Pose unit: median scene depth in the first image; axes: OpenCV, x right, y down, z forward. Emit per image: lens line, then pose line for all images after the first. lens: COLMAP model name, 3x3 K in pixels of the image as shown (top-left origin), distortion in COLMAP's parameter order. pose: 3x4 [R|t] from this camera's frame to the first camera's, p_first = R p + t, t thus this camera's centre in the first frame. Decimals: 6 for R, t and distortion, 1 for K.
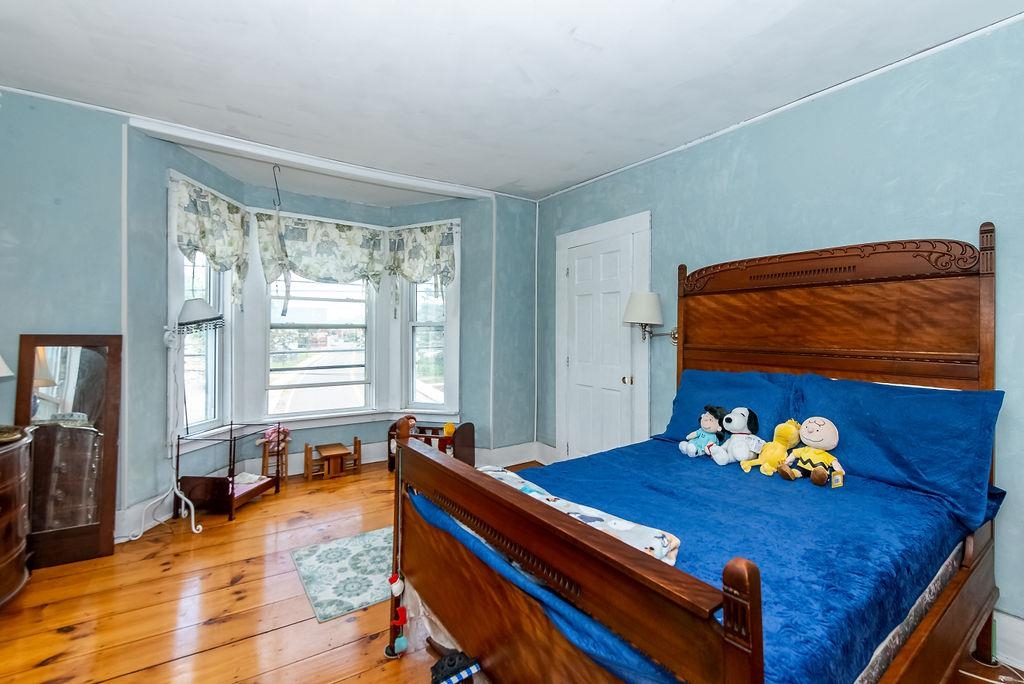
lens RADIAL K [[435.8, 0, 512.0], [0, 435.8, 342.0], [0, 0, 1]] dist [0.000654, -0.000085]
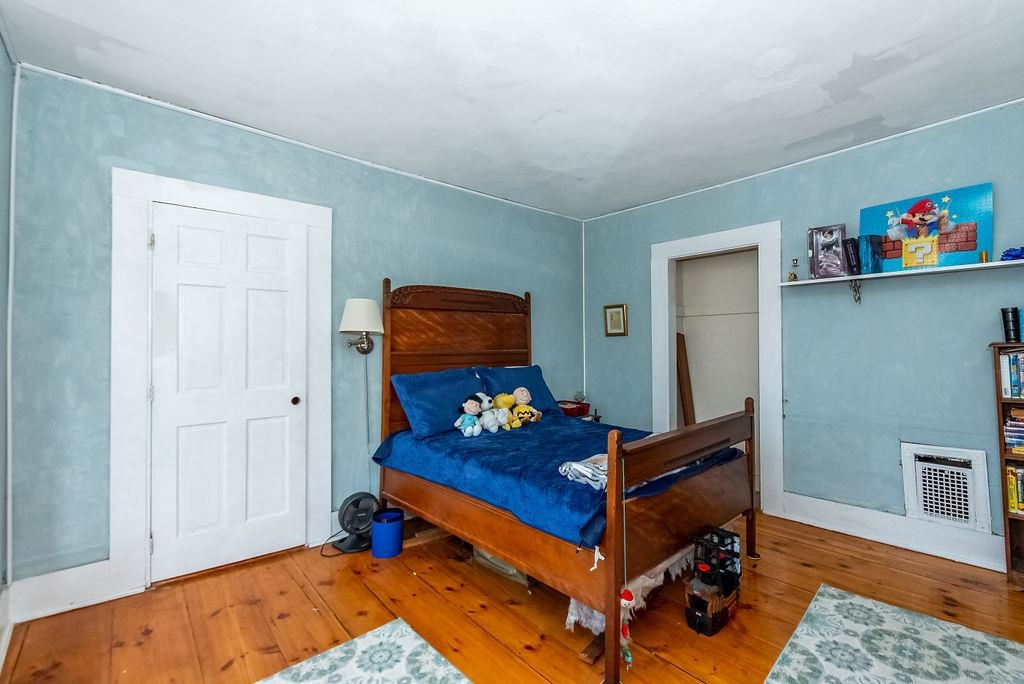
lens RADIAL K [[435.8, 0, 512.0], [0, 435.8, 342.0], [0, 0, 1]] dist [0.000654, -0.000085]
pose [[-0.114259, -0.004422, 0.993441, -0.713660], [0.035057, 0.999349, 0.008480, -0.019890], [-0.992832, 0.035796, -0.114029, 0.831378]]
